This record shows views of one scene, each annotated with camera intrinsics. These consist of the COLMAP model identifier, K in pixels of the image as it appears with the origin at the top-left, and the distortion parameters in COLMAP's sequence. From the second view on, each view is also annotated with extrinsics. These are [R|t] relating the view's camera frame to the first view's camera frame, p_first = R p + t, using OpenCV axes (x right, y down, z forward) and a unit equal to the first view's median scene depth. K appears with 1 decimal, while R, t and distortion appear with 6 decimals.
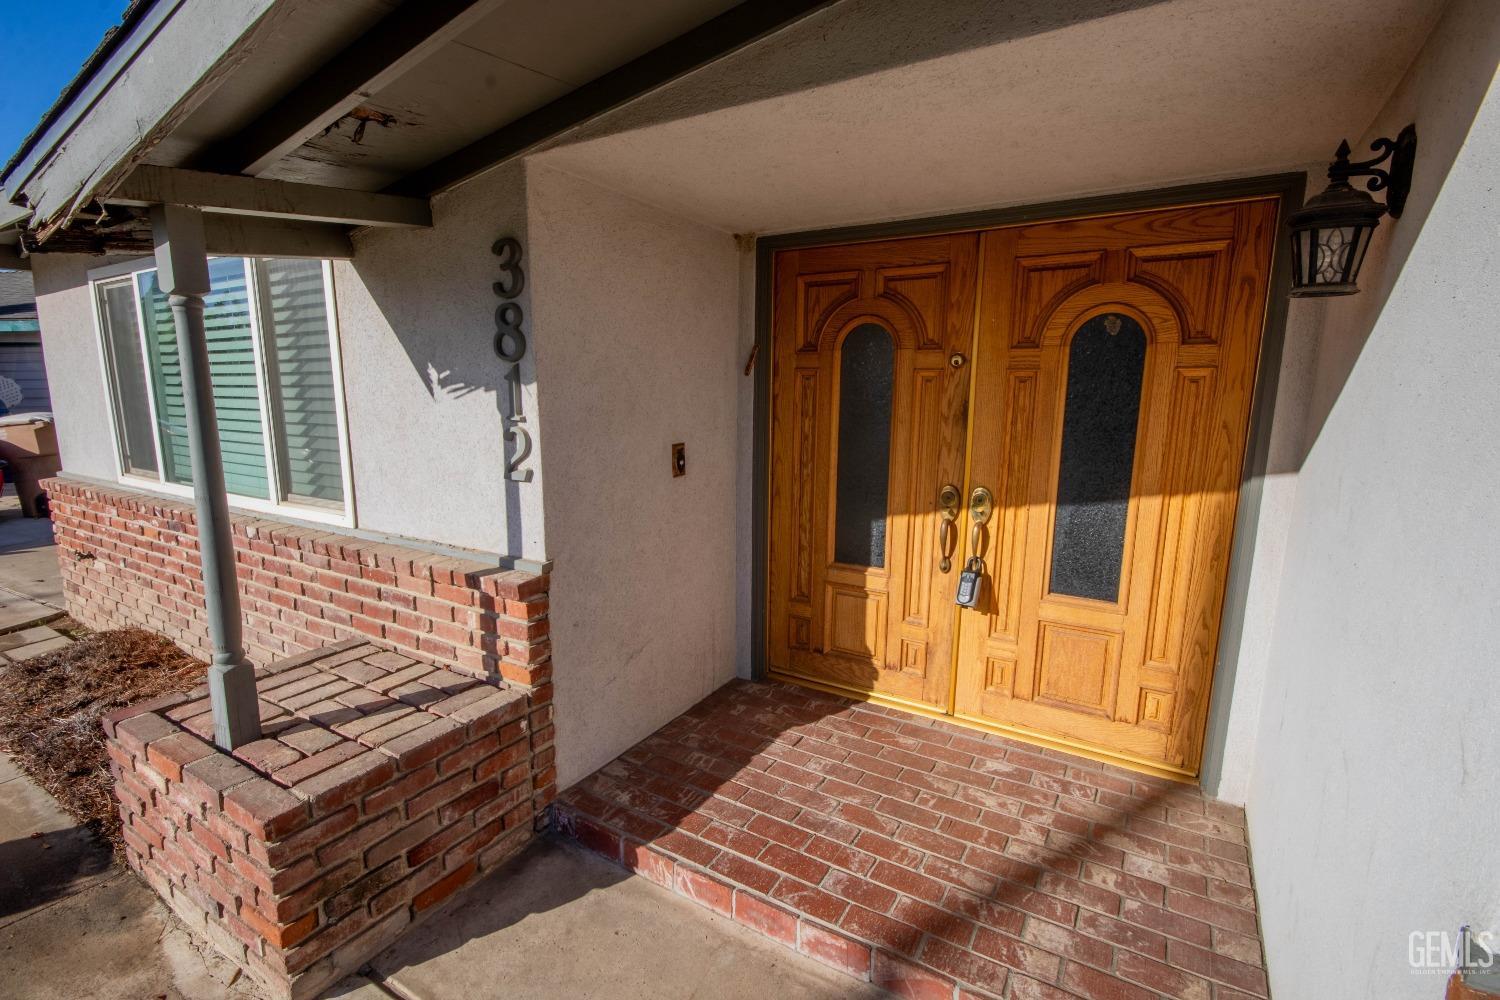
lens RADIAL K [[707.4, 0, 749.6], [0, 707.4, 521.6], [0, 0, 1]] dist [-0.005693, -0.000242]
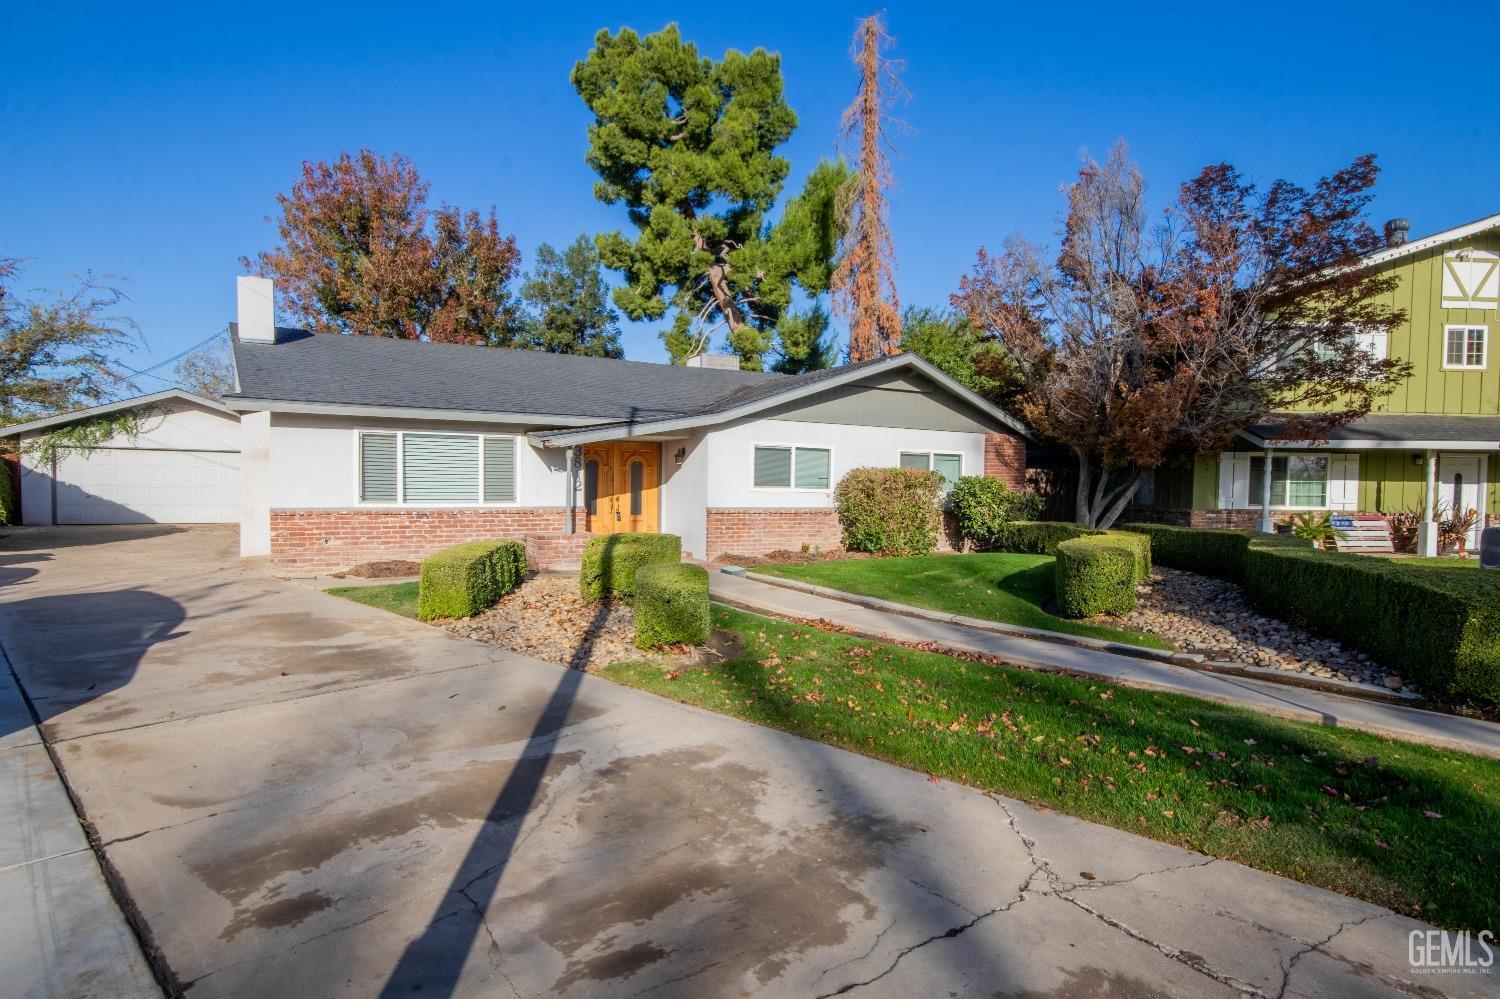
lens RADIAL K [[779.4, 0, 750.0], [0, 779.4, 499.5], [0, 0, 1]] dist [-0.004014, -0.000802]
pose [[0.465759, -0.019900, 0.884688, -4.464840], [0.143414, 0.988228, -0.053274, 0.456166], [-0.873213, 0.151689, 0.463130, -2.535816]]
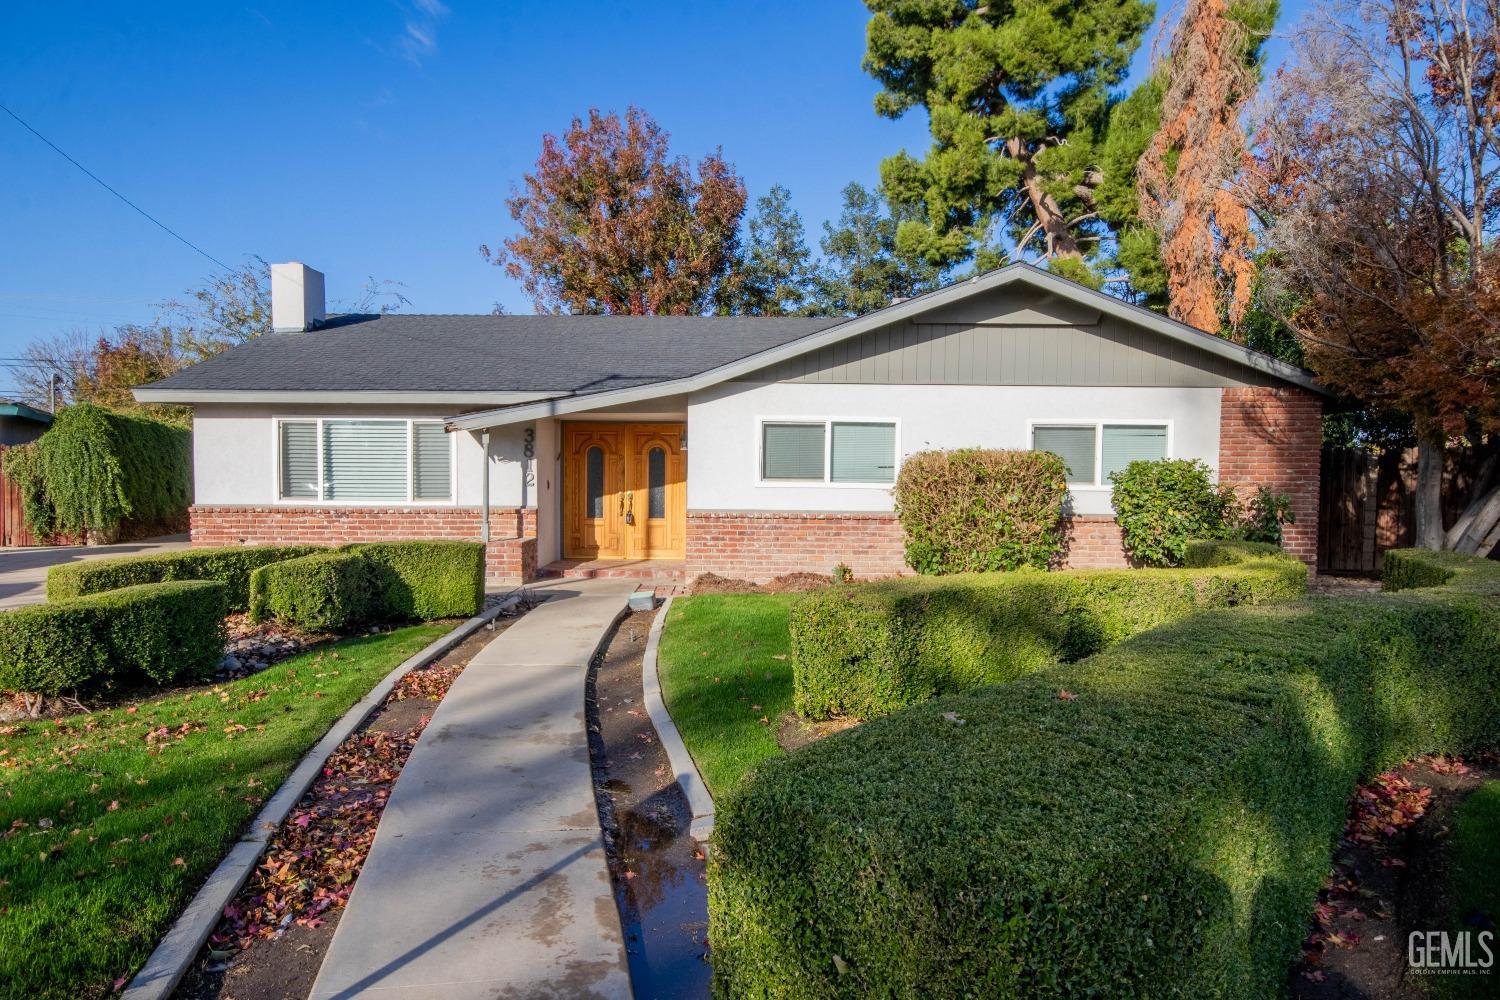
lens RADIAL K [[967.5, 0, 750.0], [0, 967.5, 500.0], [0, 0, 1]] dist [0.006687, 0.002302]
pose [[0.845300, -0.014293, 0.534101, -2.089077], [0.092097, 0.988577, -0.119304, 0.753207], [-0.526295, 0.150037, 0.836960, -4.048183]]
